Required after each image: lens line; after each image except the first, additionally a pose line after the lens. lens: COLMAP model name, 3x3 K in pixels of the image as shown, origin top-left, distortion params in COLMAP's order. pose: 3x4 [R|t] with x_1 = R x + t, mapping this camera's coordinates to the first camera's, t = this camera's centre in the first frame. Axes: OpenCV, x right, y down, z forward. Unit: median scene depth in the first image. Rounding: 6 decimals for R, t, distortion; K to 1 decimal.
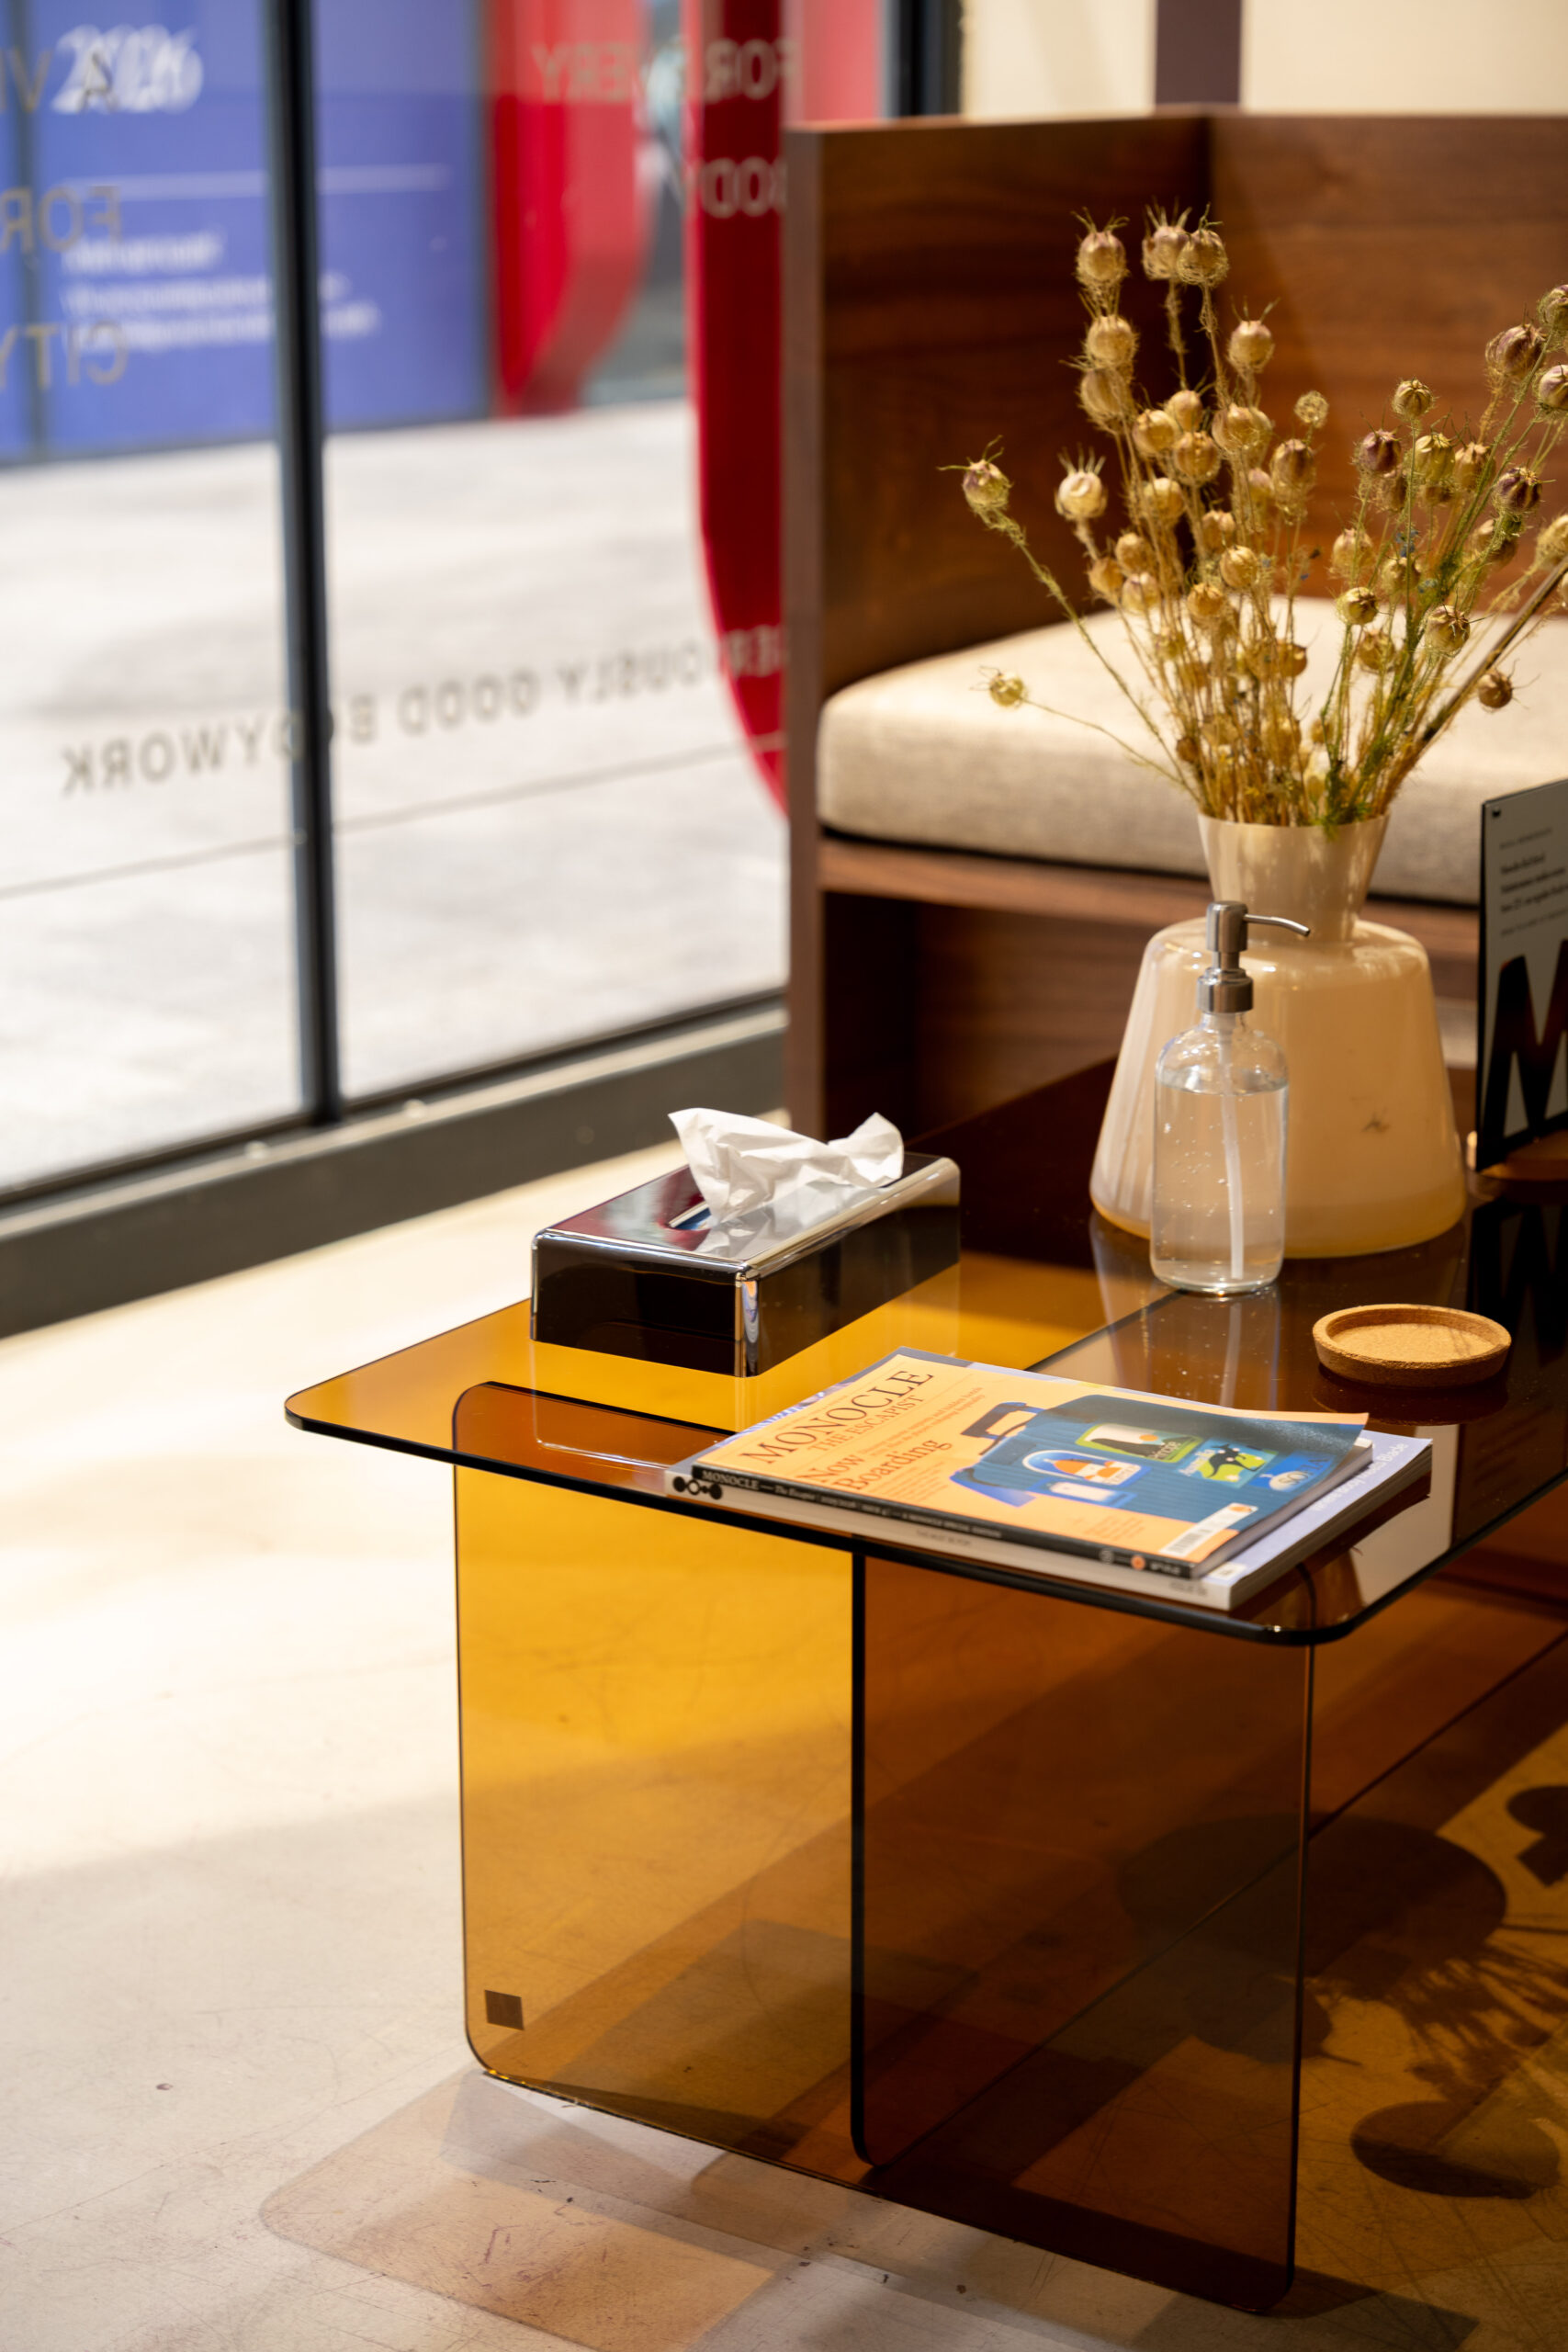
lens RADIAL K [[3981.0, 0, 783.8], [0, 3981.0, 1176.5], [0, 0, 1]] dist [-0.070903, 0.000000]
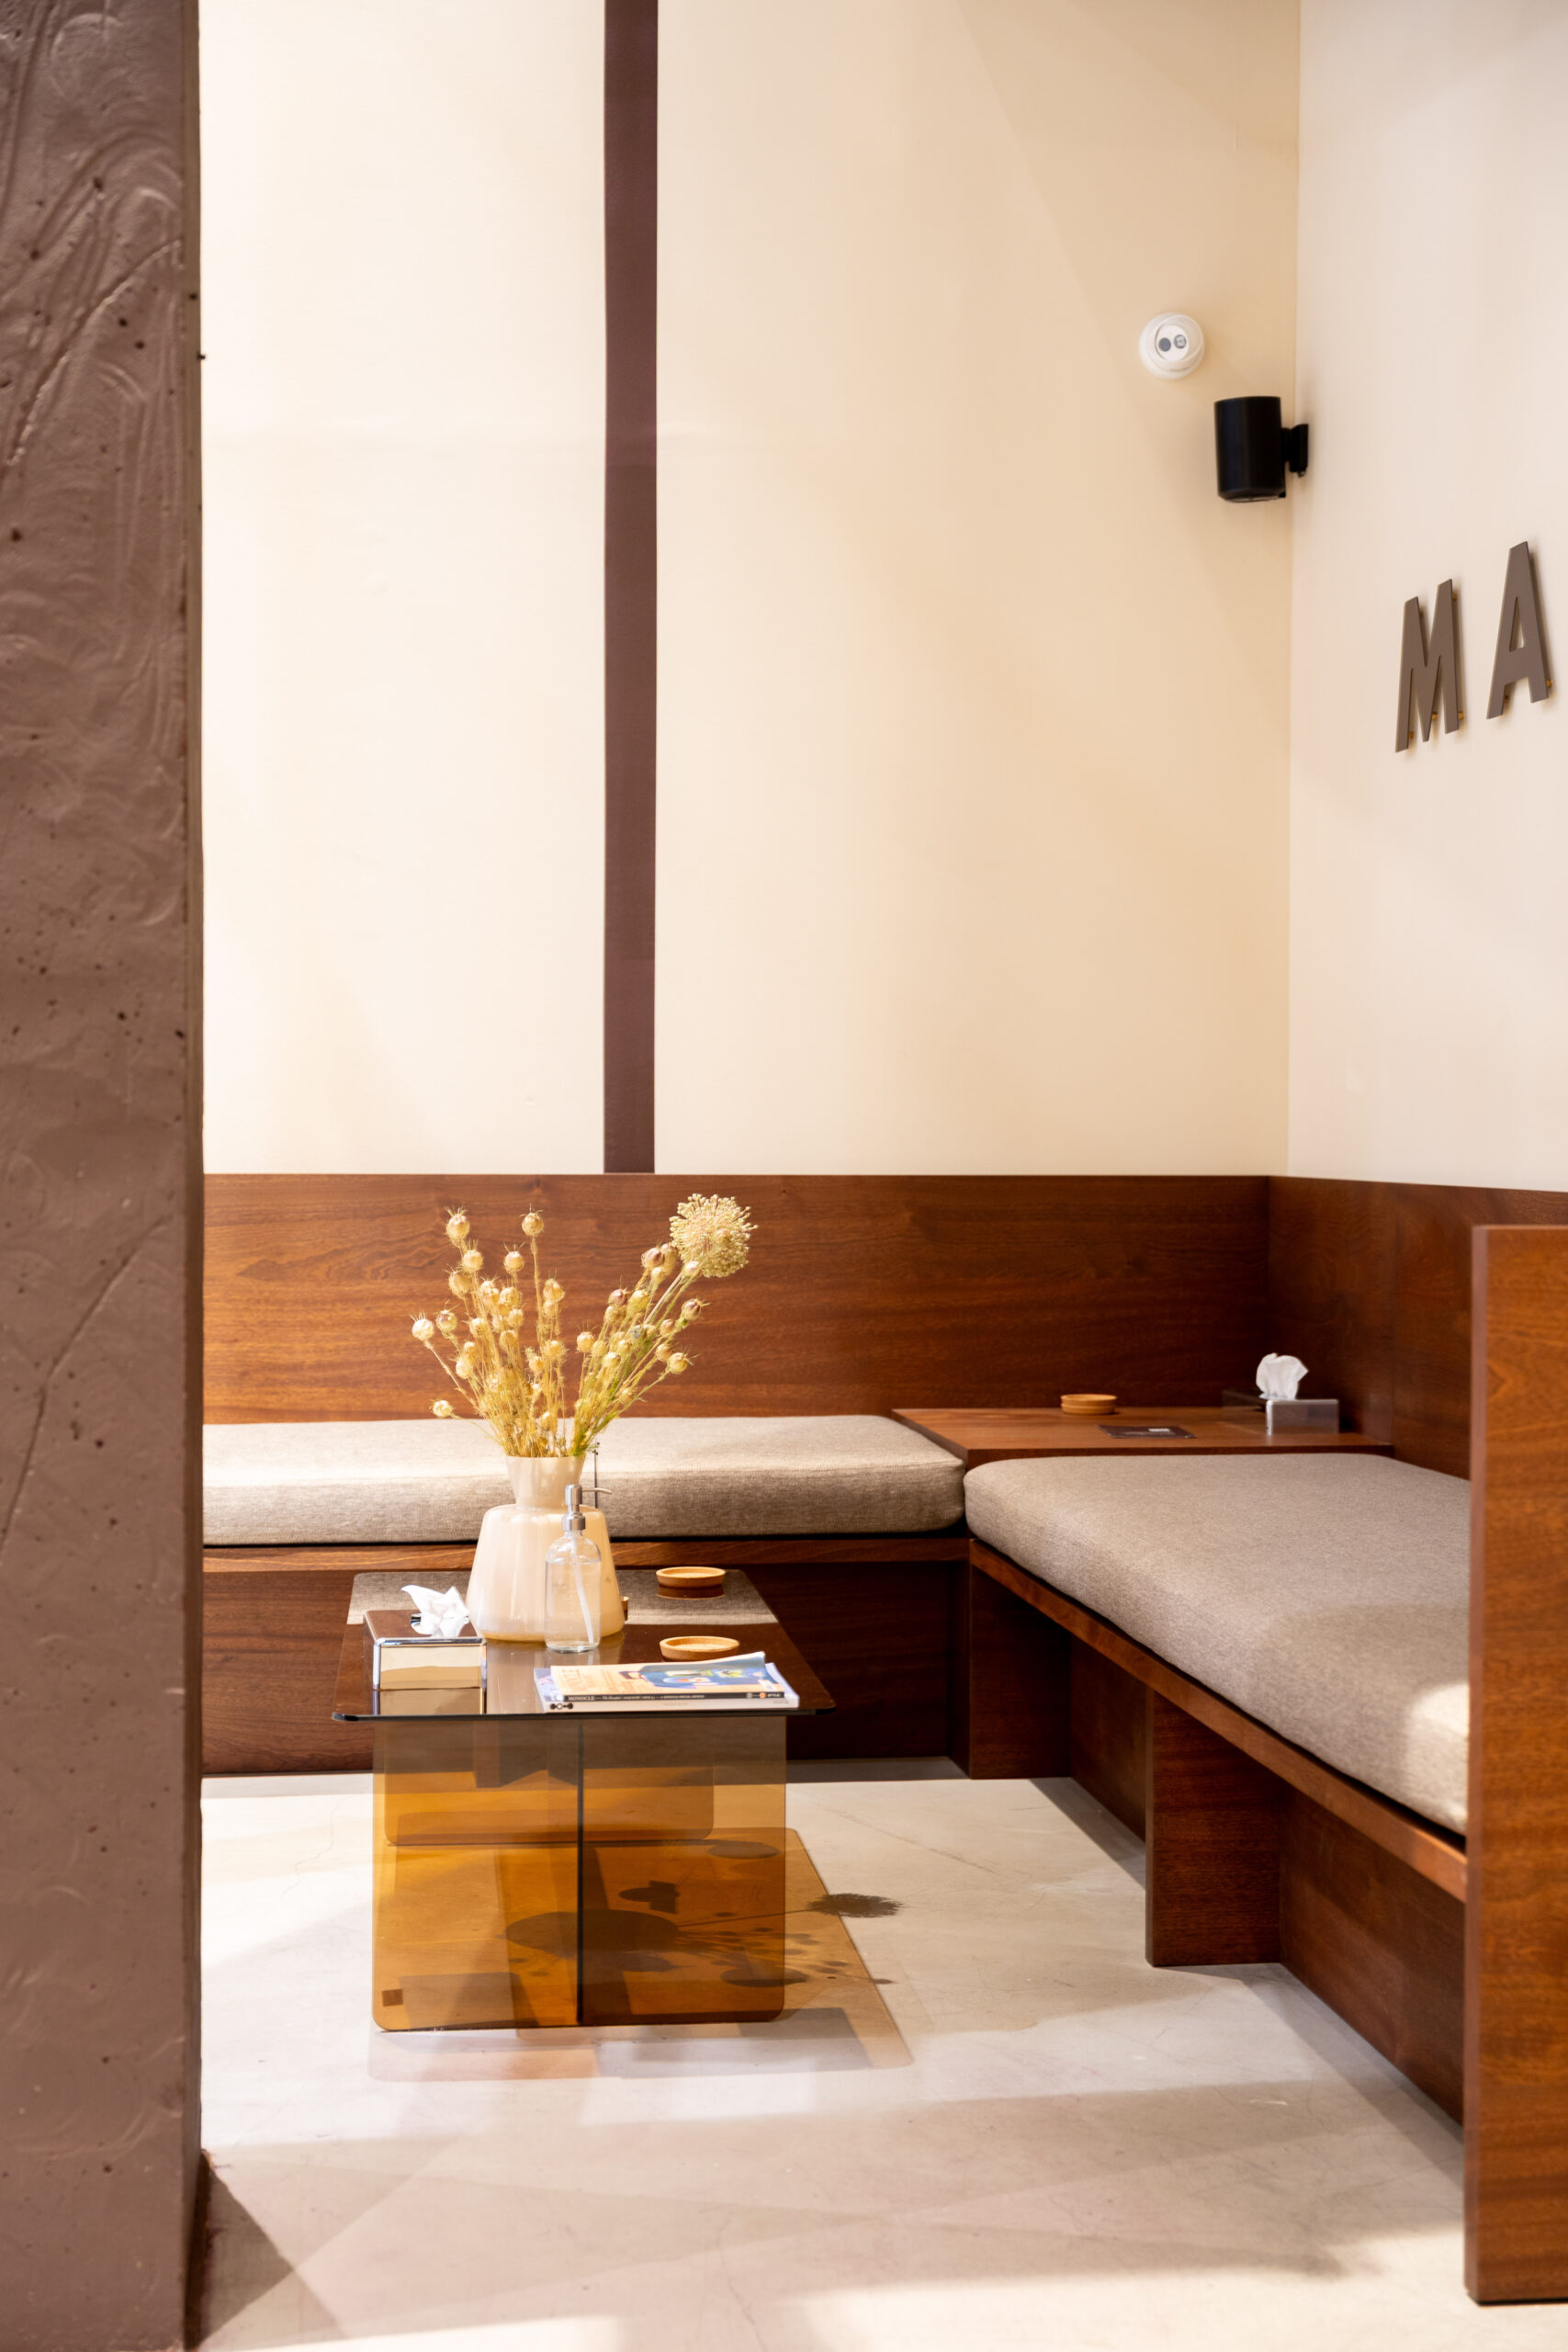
lens RADIAL K [[2974.2, 0, 784.7], [0, 2974.2, 1176.3], [0, 0, 1]] dist [0.013811, 0.000000]
pose [[0.777423, 0.000899, 0.628978, -0.932341], [0.153610, 0.969447, -0.191249, 0.115348], [-0.609933, 0.245299, 0.753532, -0.490433]]
